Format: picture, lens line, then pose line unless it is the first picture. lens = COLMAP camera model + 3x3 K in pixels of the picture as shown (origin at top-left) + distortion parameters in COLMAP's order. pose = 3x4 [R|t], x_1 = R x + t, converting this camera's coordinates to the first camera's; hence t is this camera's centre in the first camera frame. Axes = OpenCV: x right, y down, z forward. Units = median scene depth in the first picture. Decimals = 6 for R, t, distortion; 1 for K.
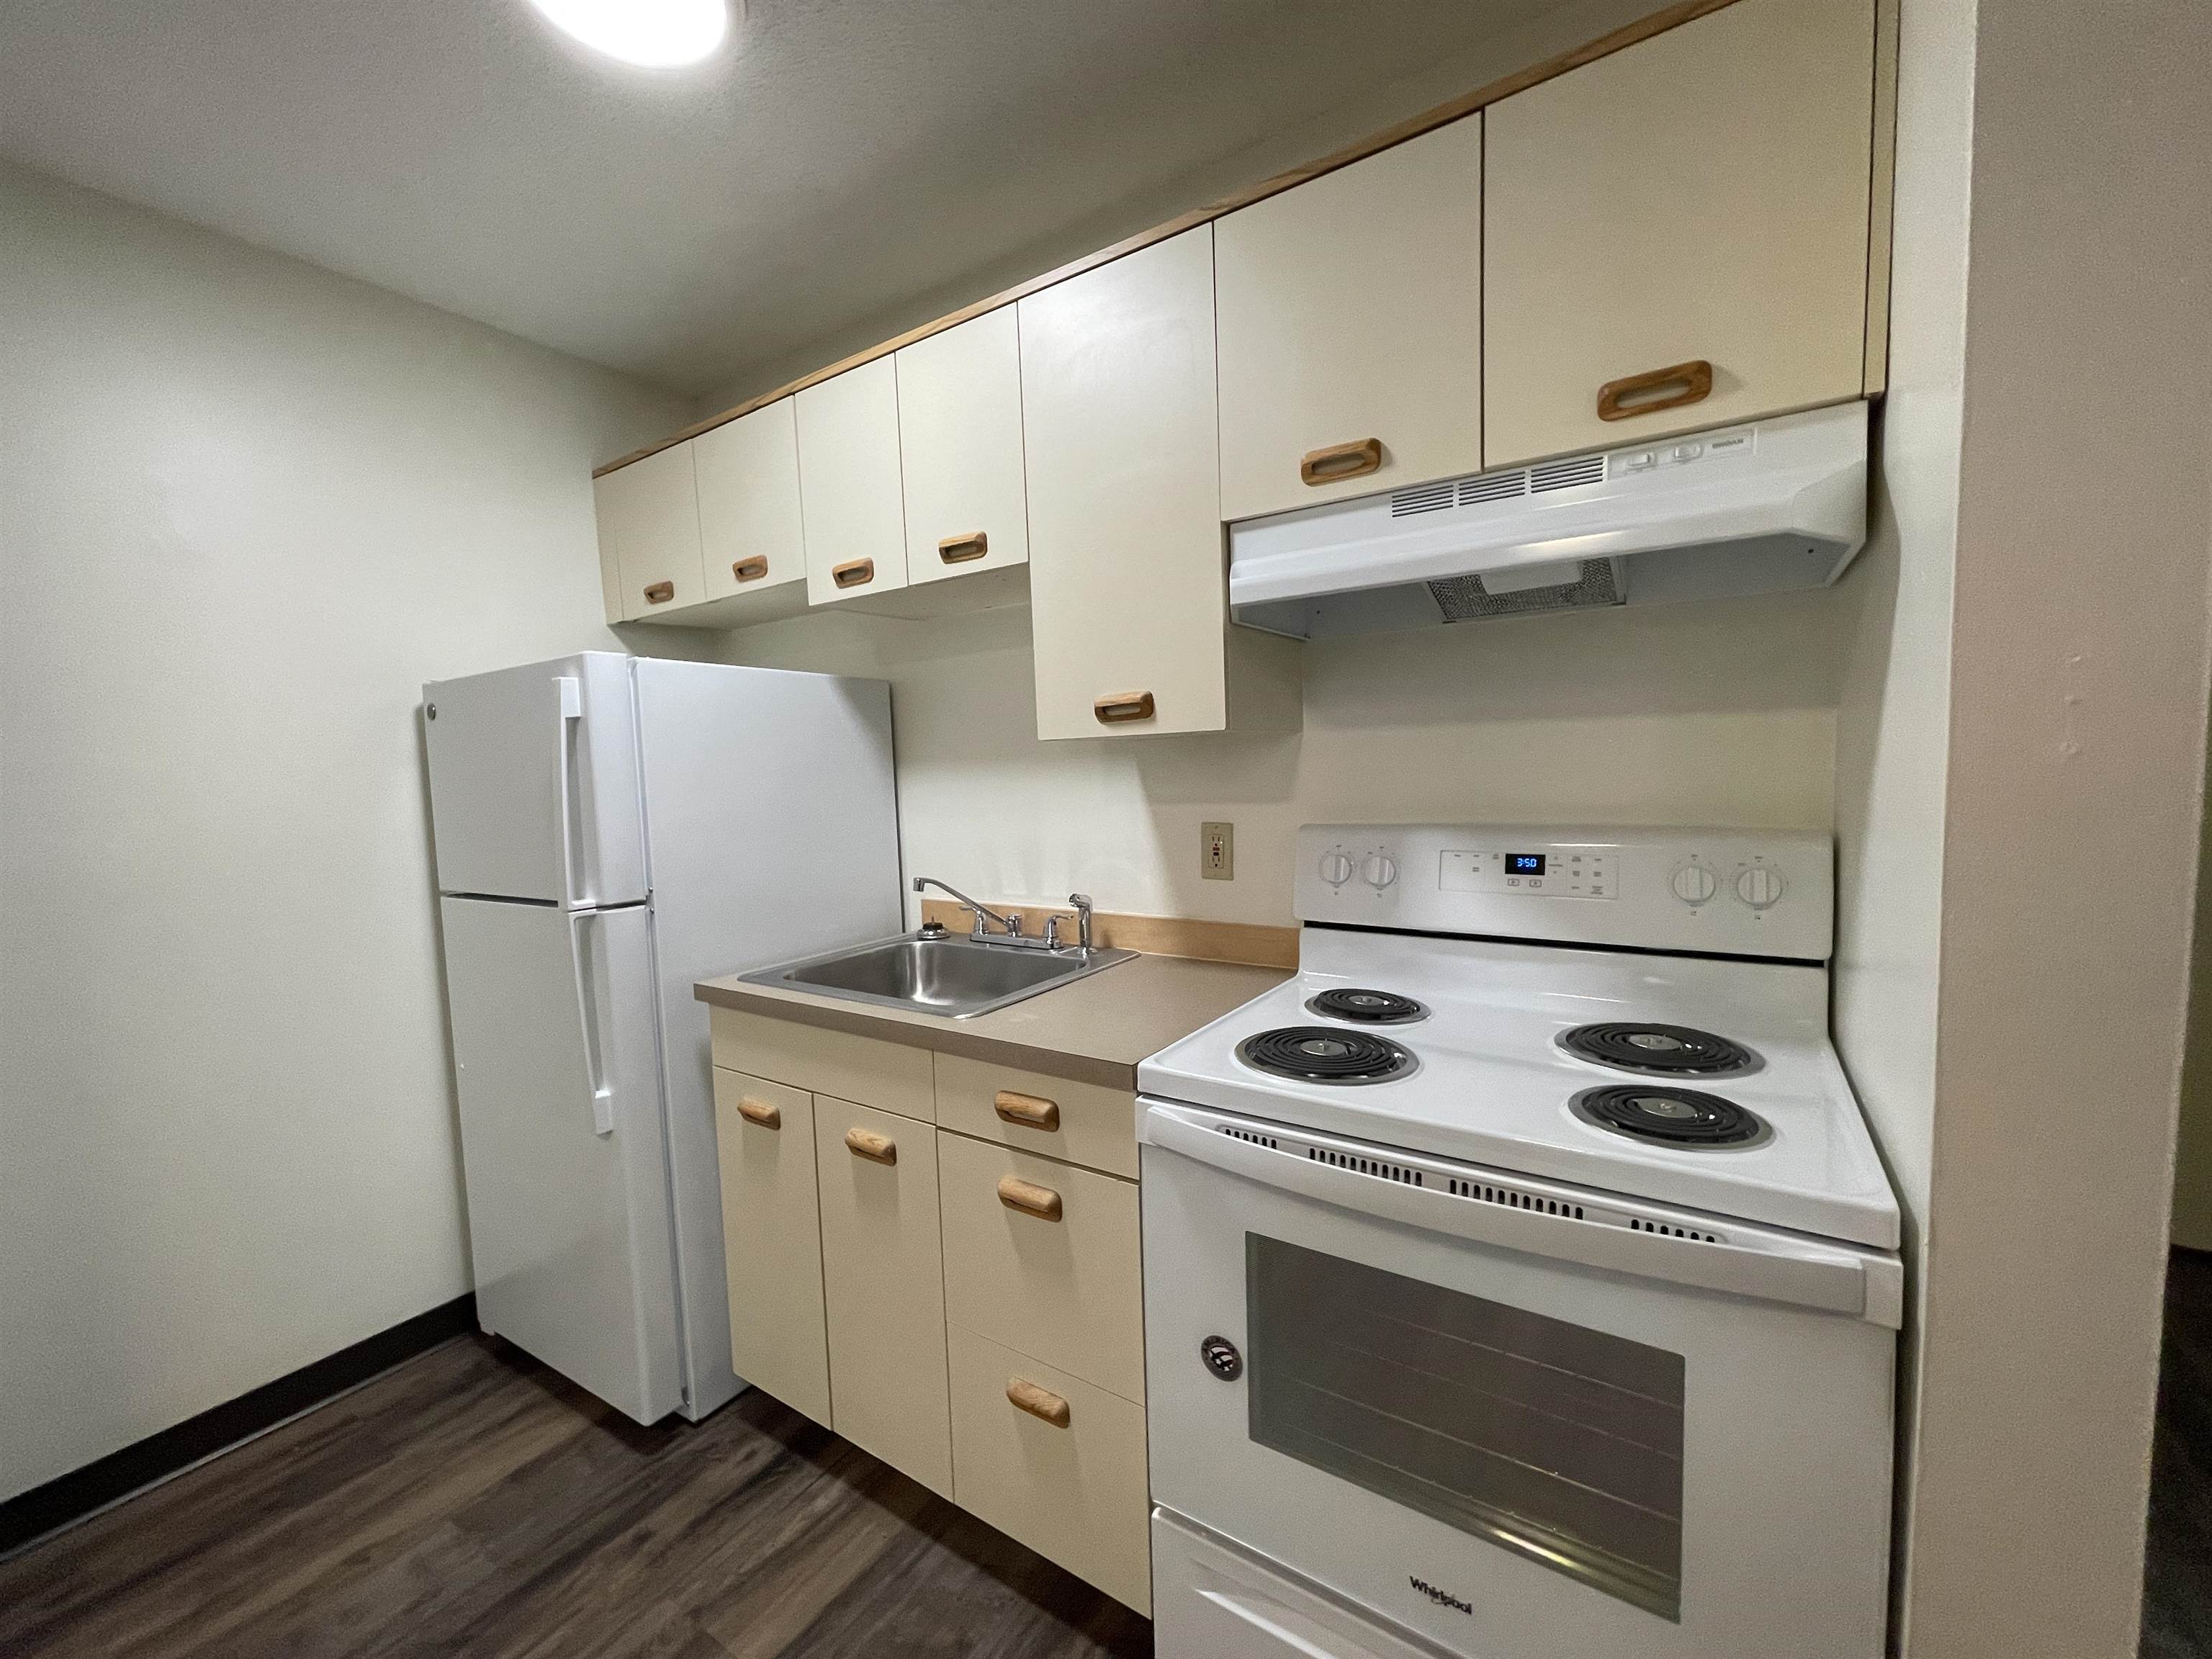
lens RADIAL K [[894.8, 0, 1116.5], [0, 894.8, 829.4], [0, 0, 1]] dist [-0.006179, -0.000637]
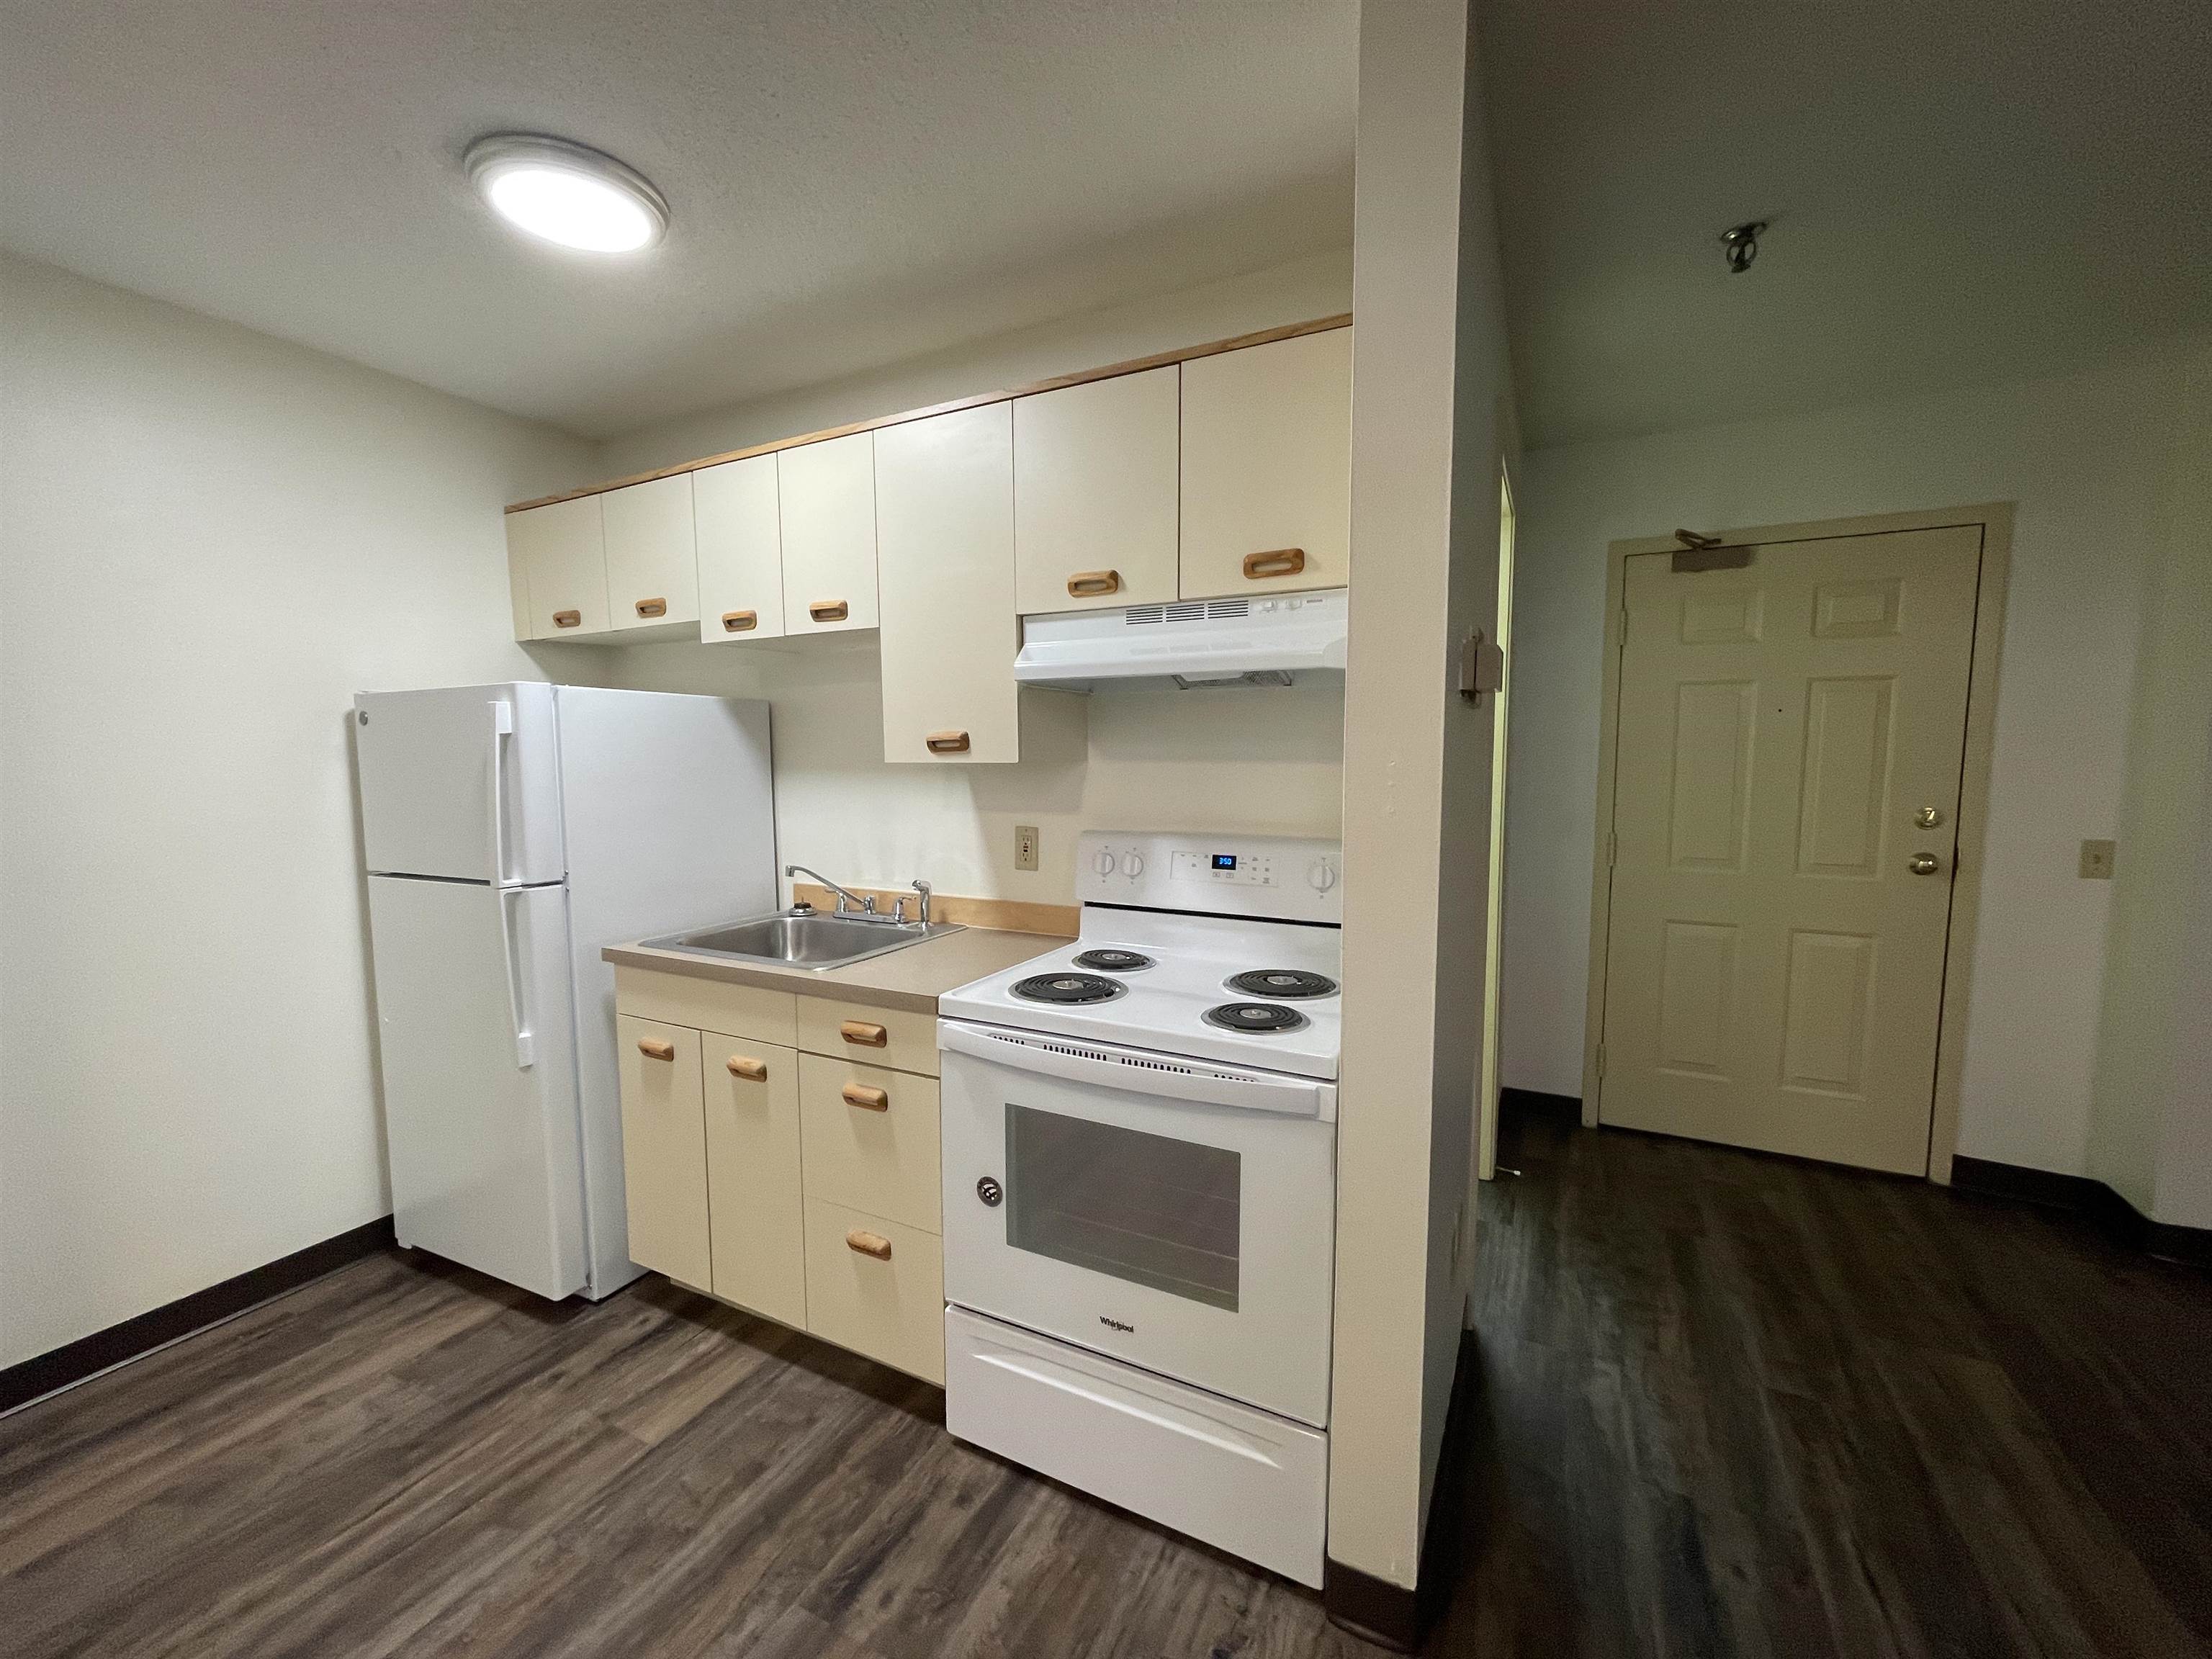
lens RADIAL K [[894.8, 0, 1114.6], [0, 894.8, 829.1], [0, 0, 1]] dist [-0.006179, -0.000637]
pose [[0.992850, 0.019525, 0.117761, 0.098212], [-0.020721, 0.999745, 0.008945, -0.021501], [-0.117556, -0.011321, 0.993002, -0.357895]]
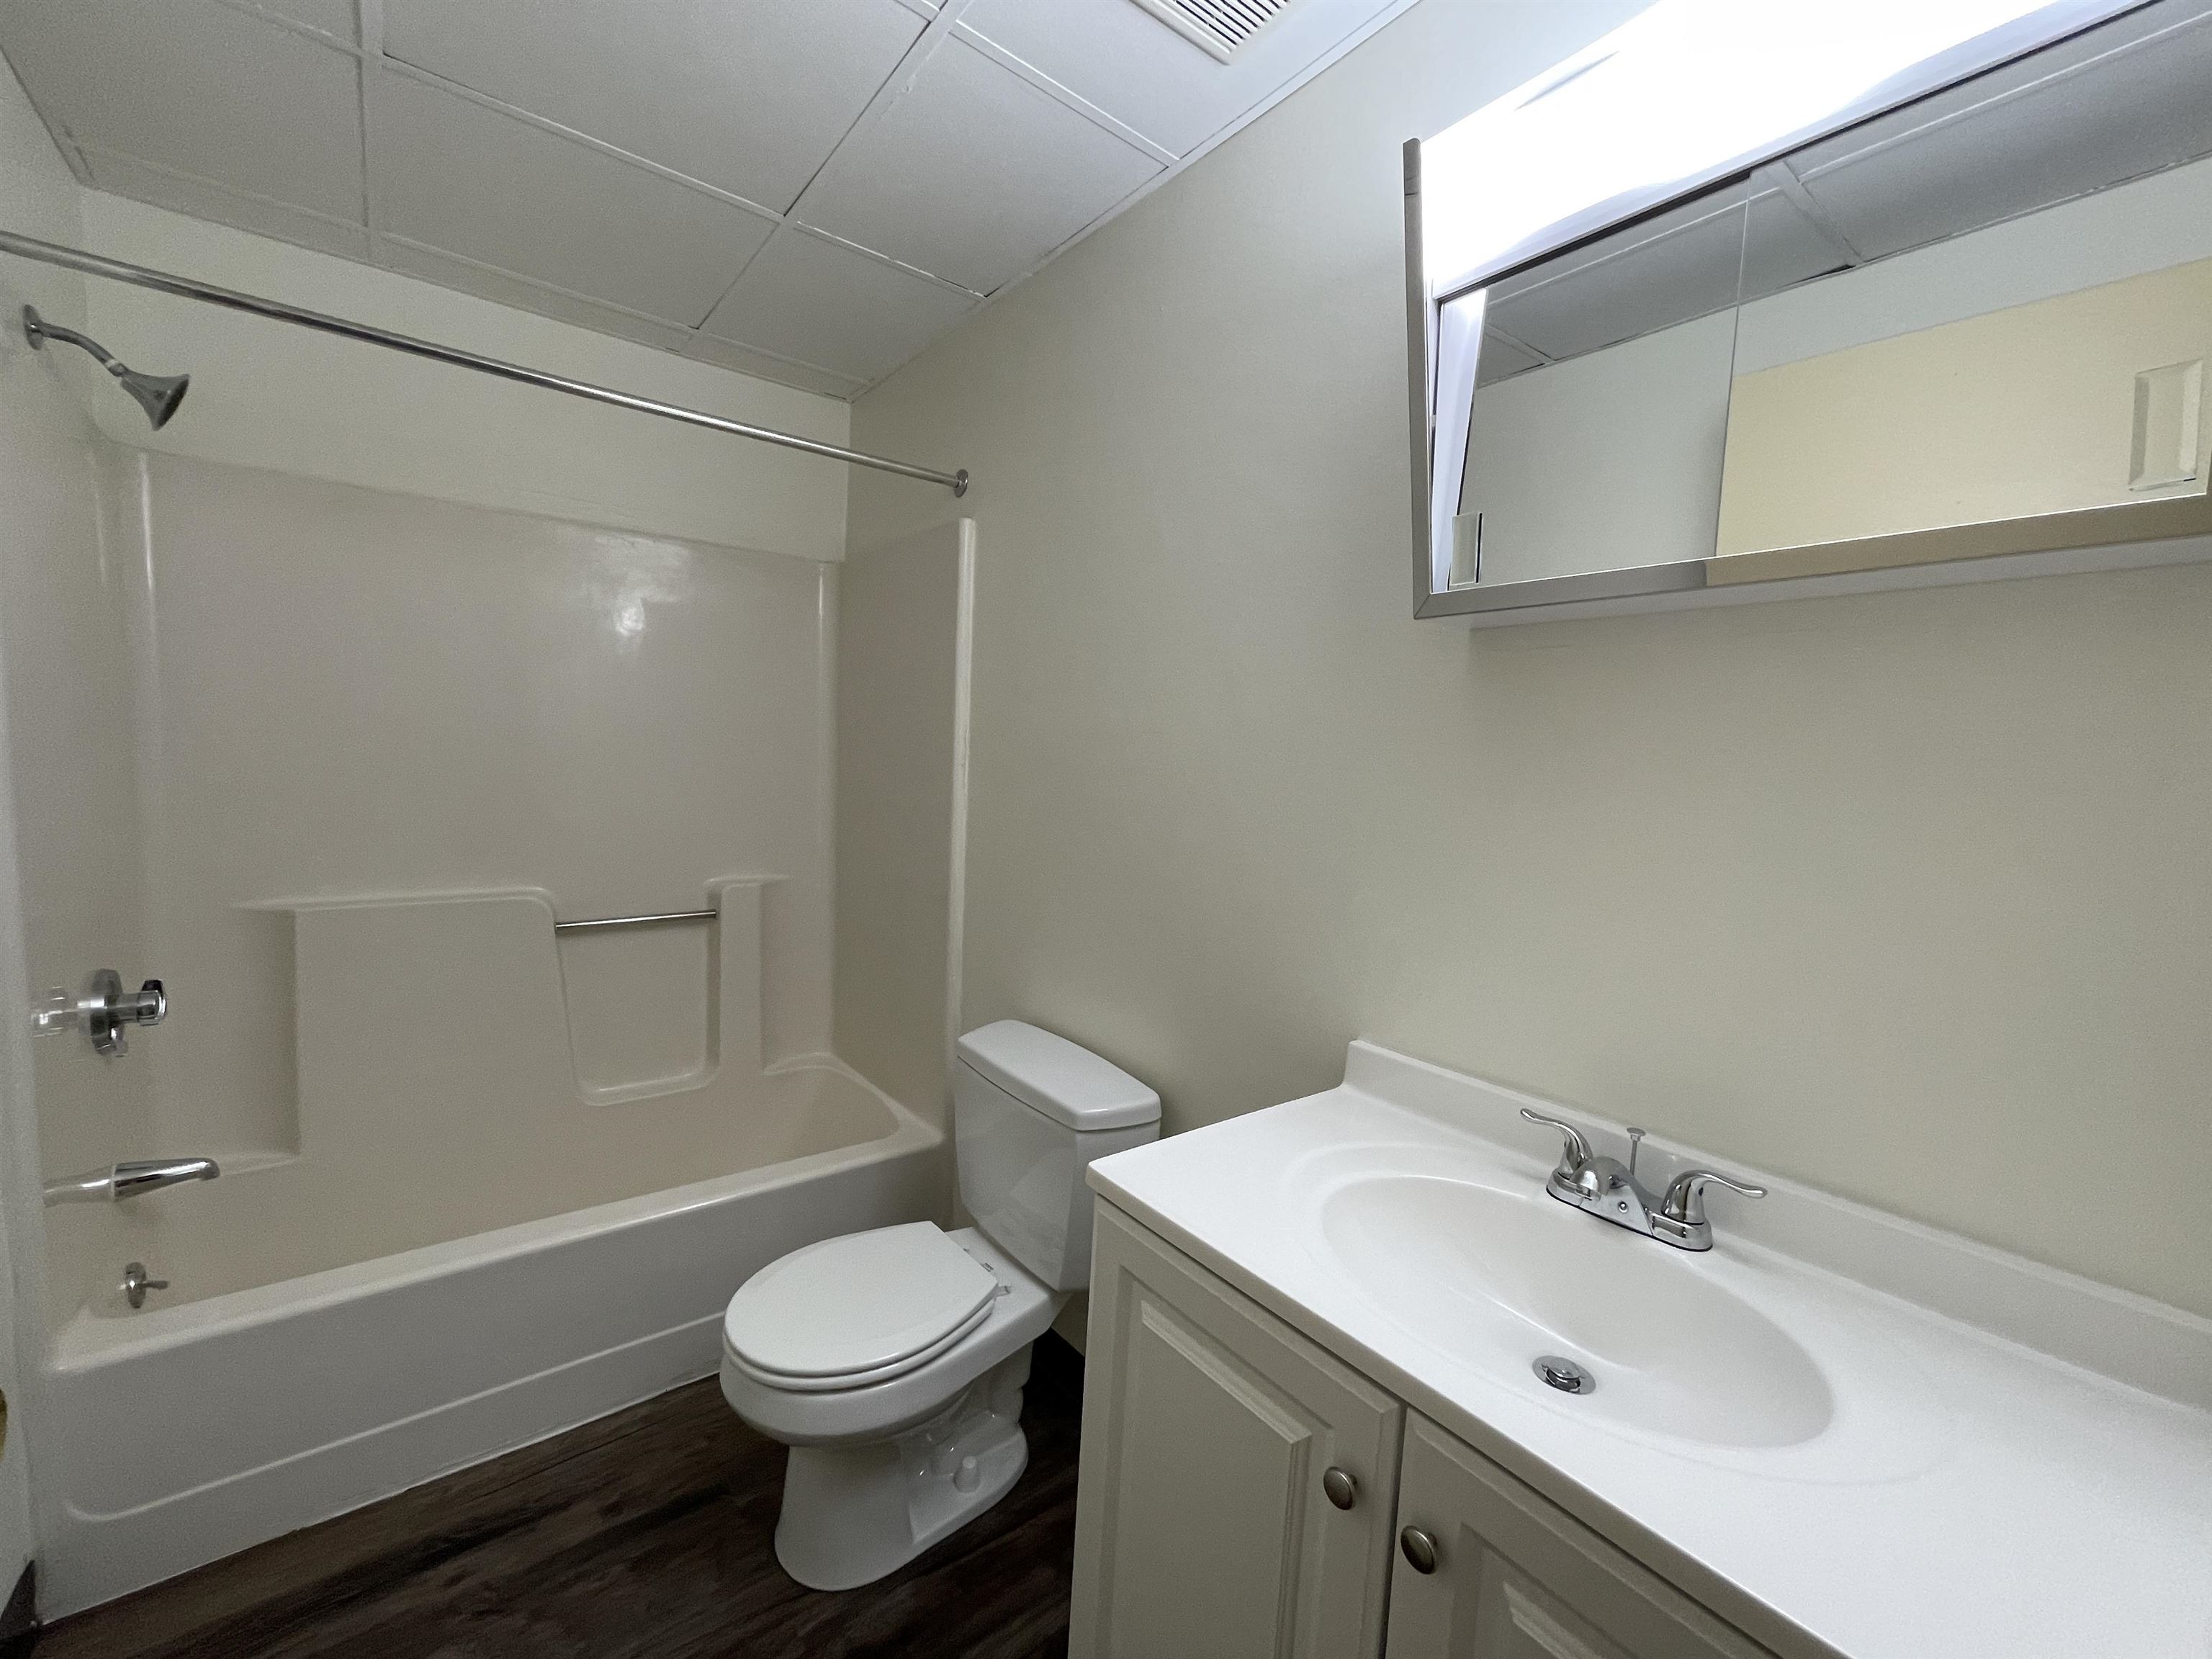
lens RADIAL K [[894.8, 0, 1105.5], [0, 894.8, 833.7], [0, 0, 1]] dist [-0.006179, -0.000637]
pose [[-0.947577, -0.039272, 0.317106, -1.290963], [0.010186, 0.988201, 0.152822, -0.061438], [-0.319366, 0.148041, -0.935996, 1.595195]]
